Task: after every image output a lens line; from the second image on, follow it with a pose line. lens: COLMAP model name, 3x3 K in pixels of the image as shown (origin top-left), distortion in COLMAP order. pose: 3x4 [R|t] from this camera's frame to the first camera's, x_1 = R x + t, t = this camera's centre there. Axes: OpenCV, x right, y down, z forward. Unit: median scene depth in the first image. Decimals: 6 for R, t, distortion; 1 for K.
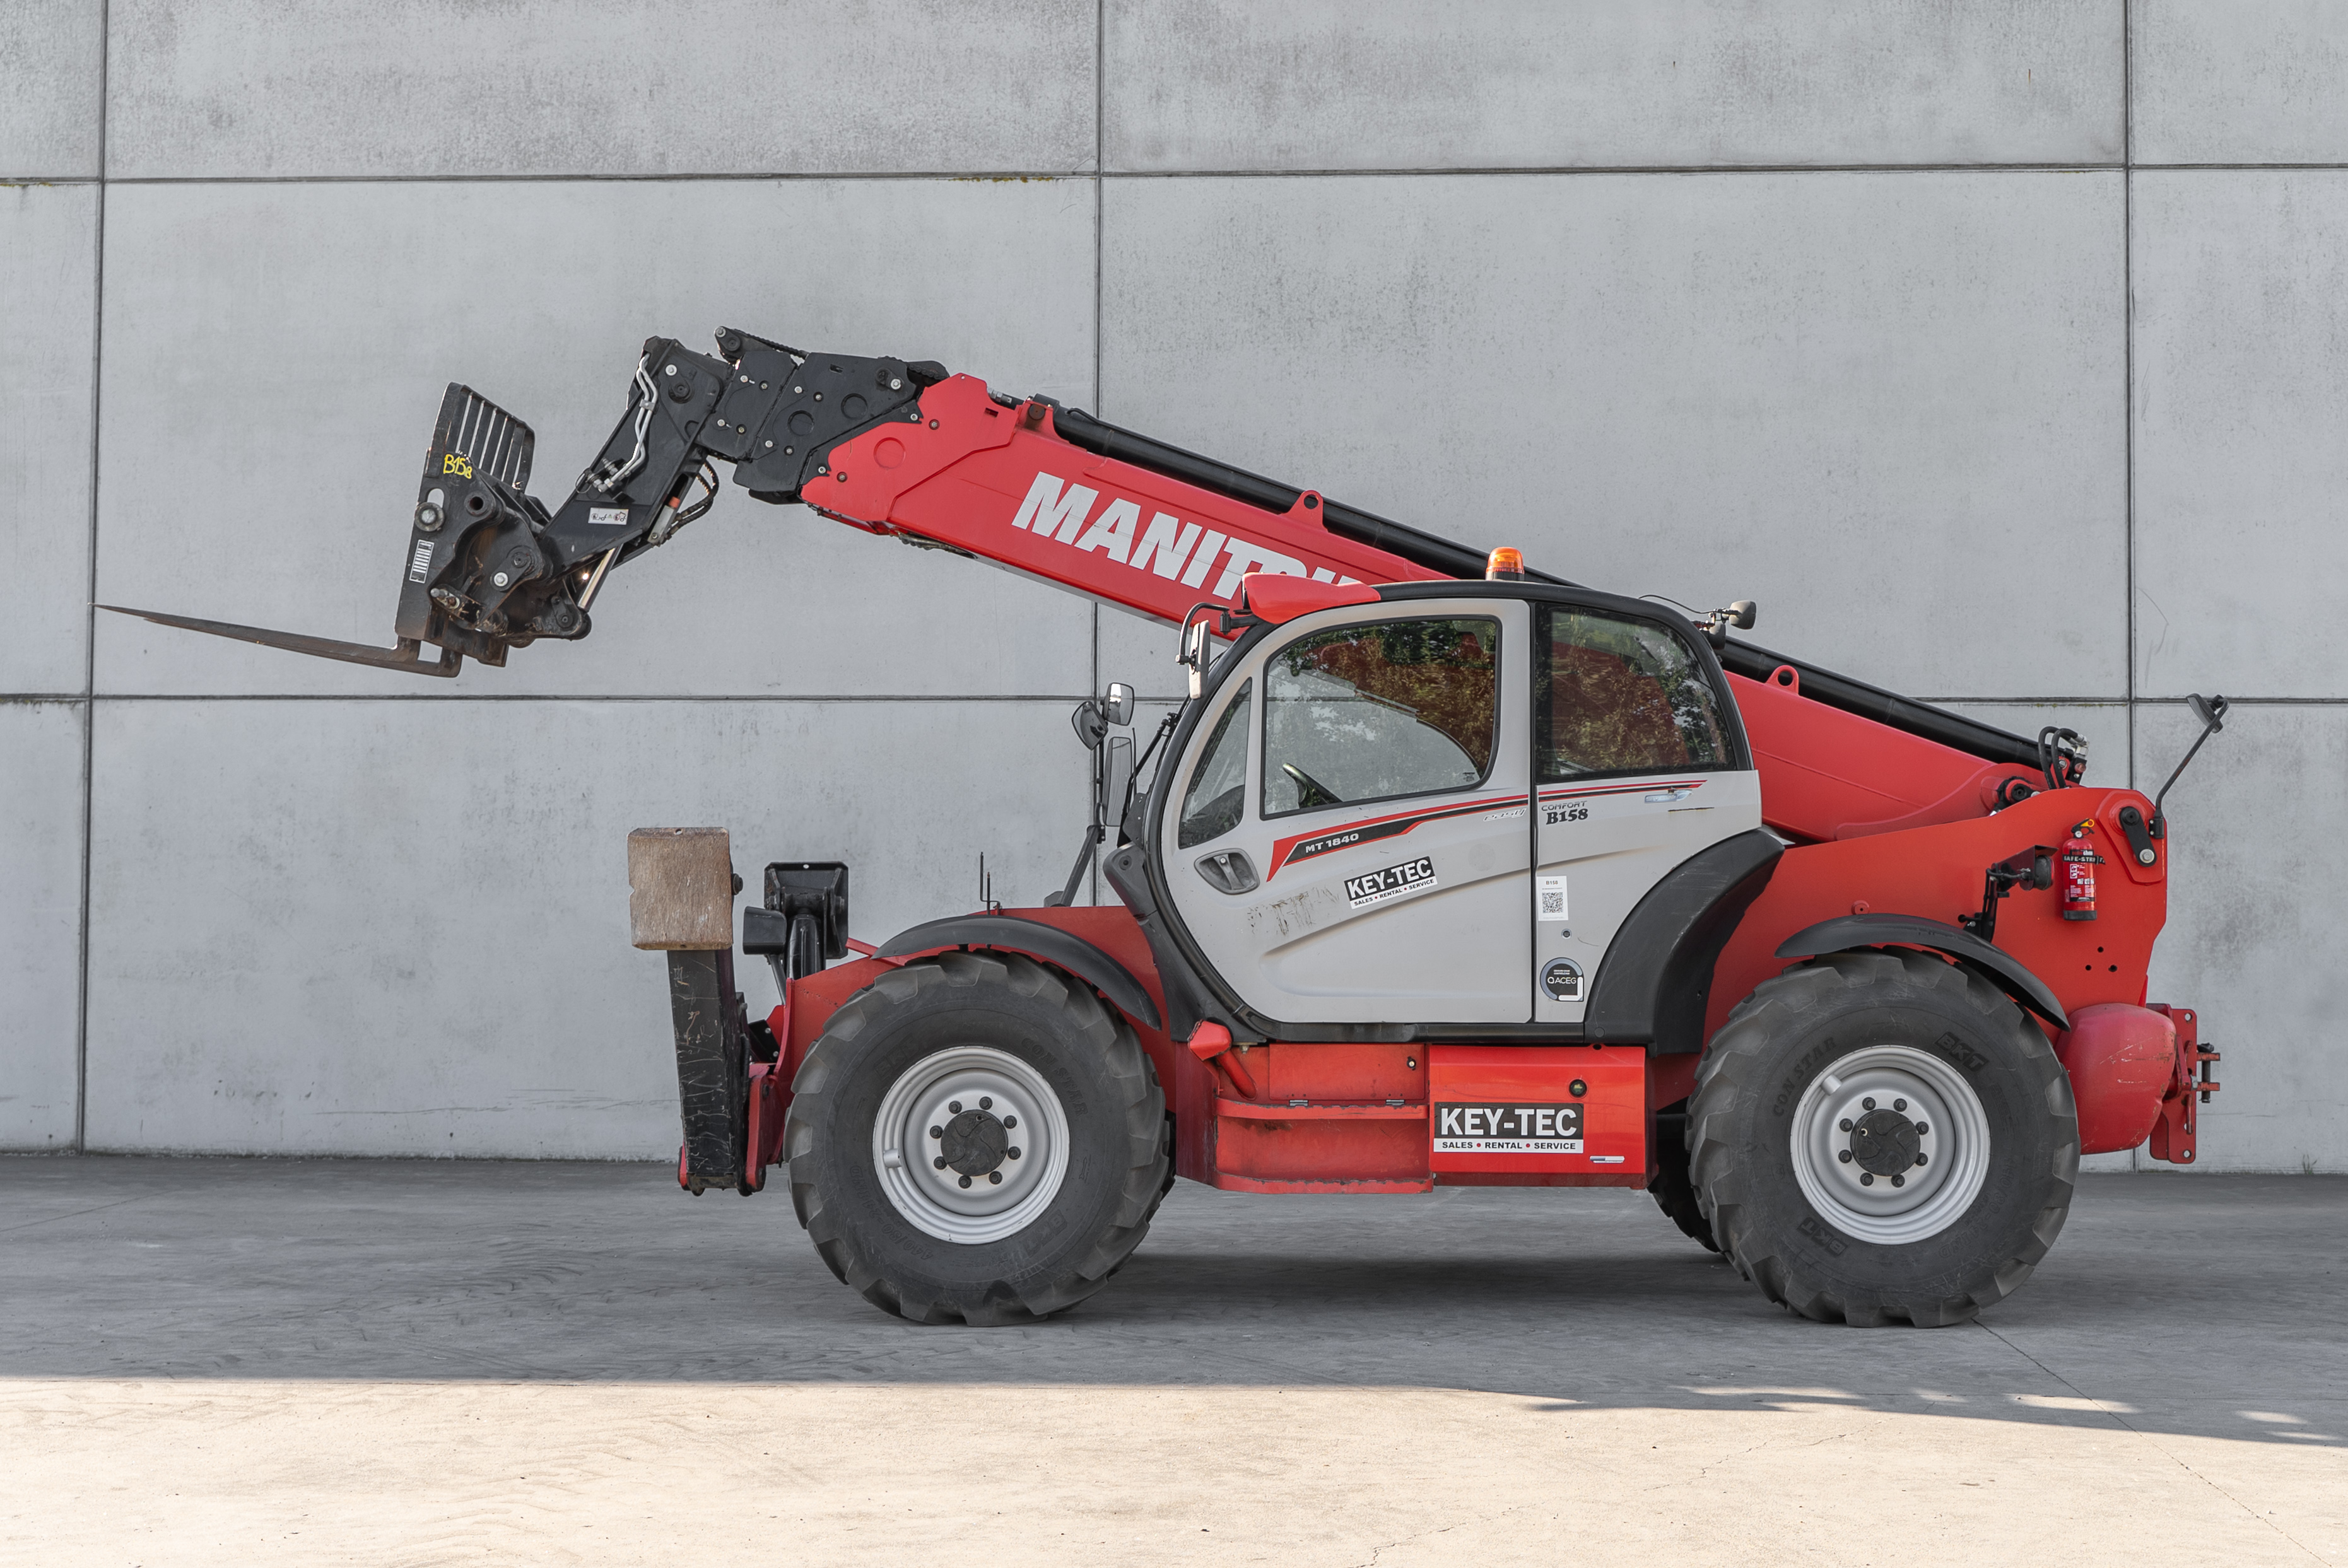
lens RADIAL K [[3213.9, 0, 1240.2], [0, 3213.9, 811.4], [0, 0, 1]] dist [0.010363, -0.046309]
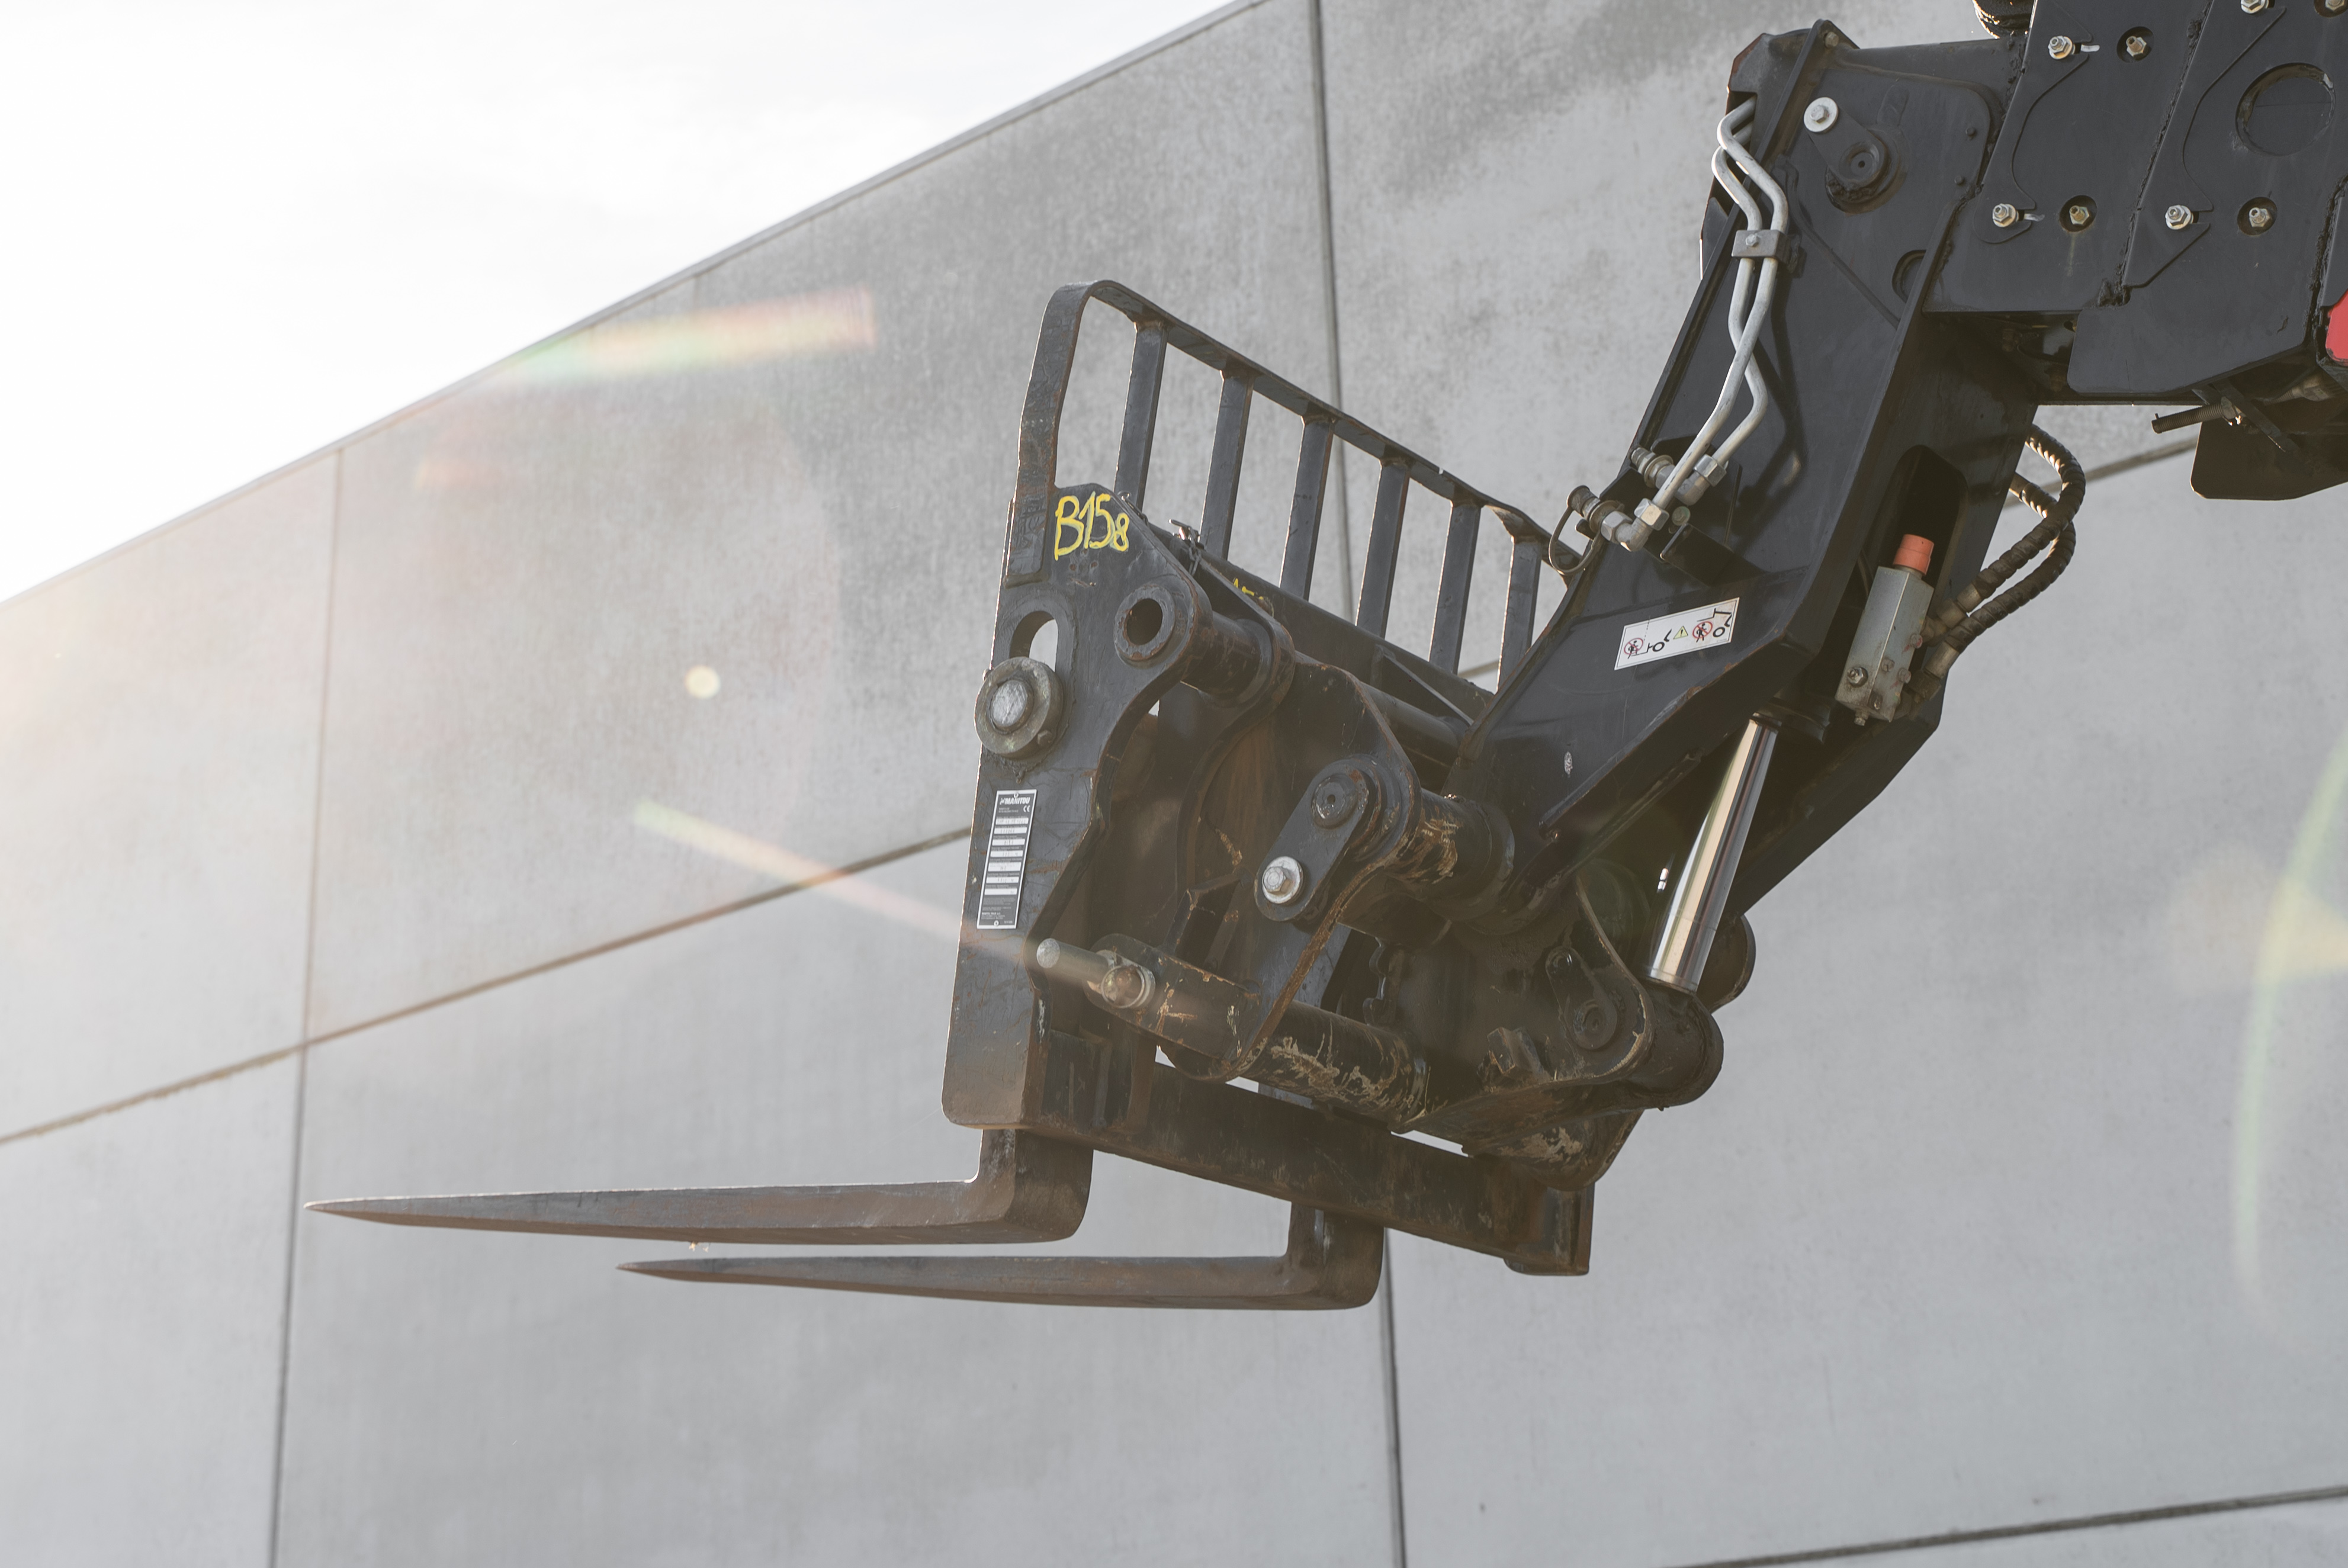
lens RADIAL K [[3296.3, 0, 1174.0], [0, 3296.3, 784.0], [0, 0, 1]] dist [-0.002257, 0.030536]
pose [[0.802829, -0.236908, -0.547120, -0.075795], [0.062822, 0.946169, -0.317518, 0.010858], [0.592891, 0.220542, 0.774495, 0.753597]]
